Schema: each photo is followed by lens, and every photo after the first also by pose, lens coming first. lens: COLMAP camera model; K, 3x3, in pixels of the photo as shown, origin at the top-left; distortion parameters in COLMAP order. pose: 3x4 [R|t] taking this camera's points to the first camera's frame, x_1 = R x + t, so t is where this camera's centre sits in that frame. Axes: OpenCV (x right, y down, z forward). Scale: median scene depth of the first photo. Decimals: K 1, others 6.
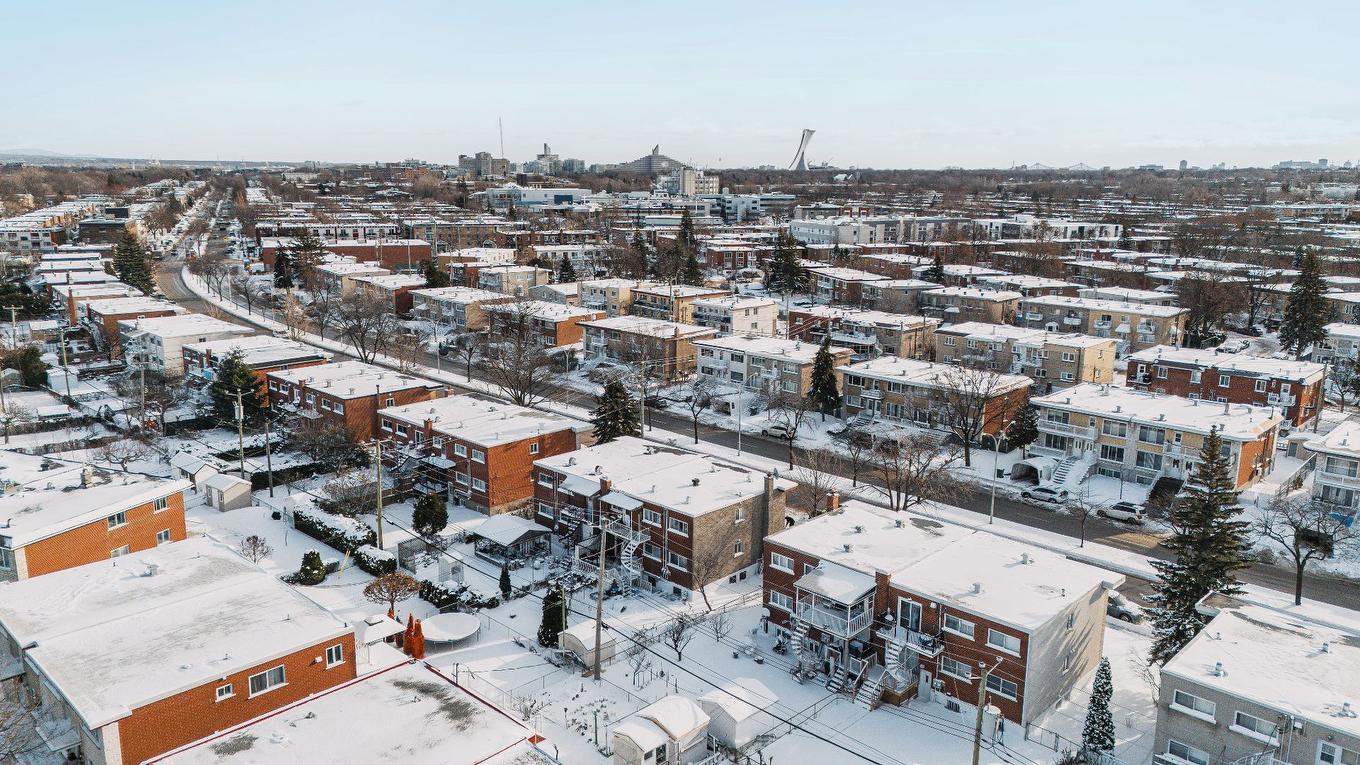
lens RADIAL K [[963.4, 0, 680.5], [0, 963.4, 382.5], [0, 0, 1]] dist [0.061569, -0.000740]
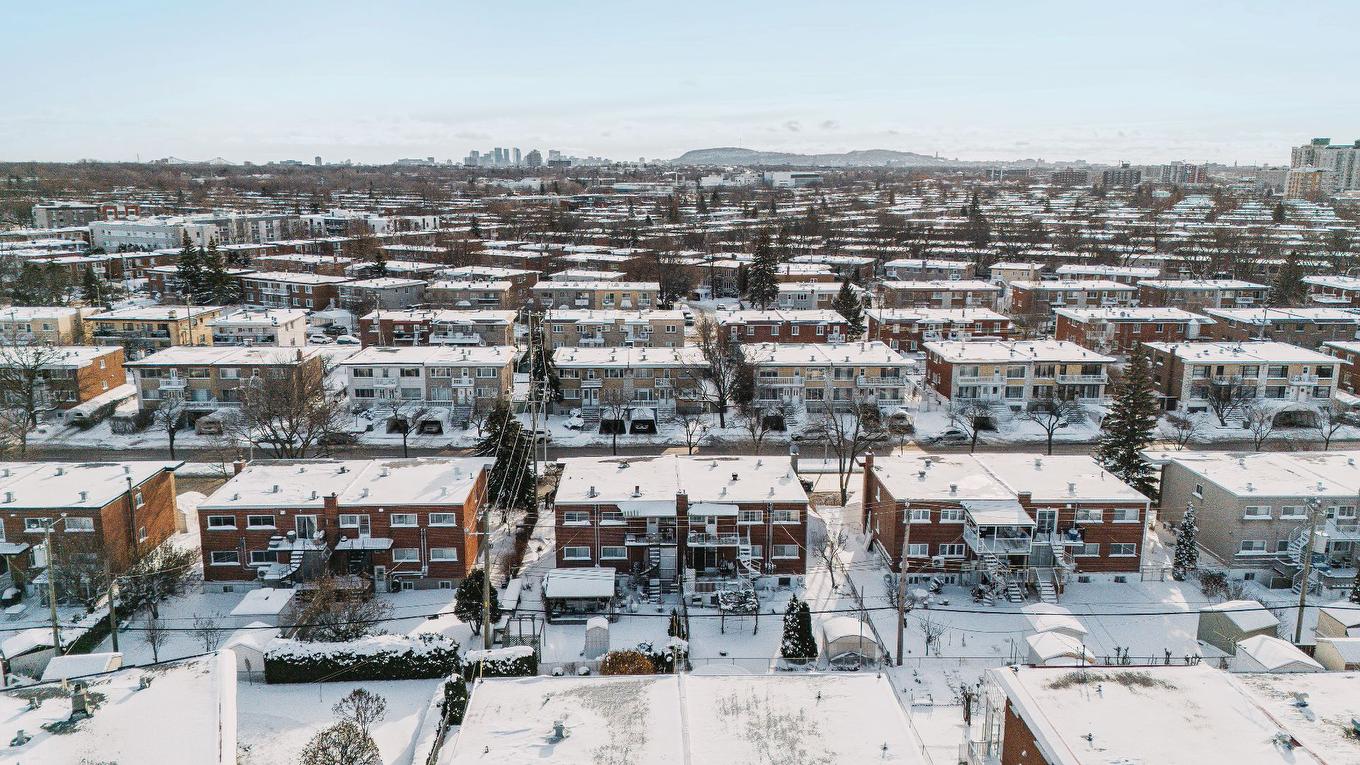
lens RADIAL K [[963.4, 0, 680.1], [0, 963.4, 382.4], [0, 0, 1]] dist [0.061569, -0.000740]
pose [[0.707294, -0.157963, 0.689045, -0.550582], [0.155013, 0.985649, 0.066840, -0.053754], [-0.689715, 0.059535, 0.721629, 0.248336]]
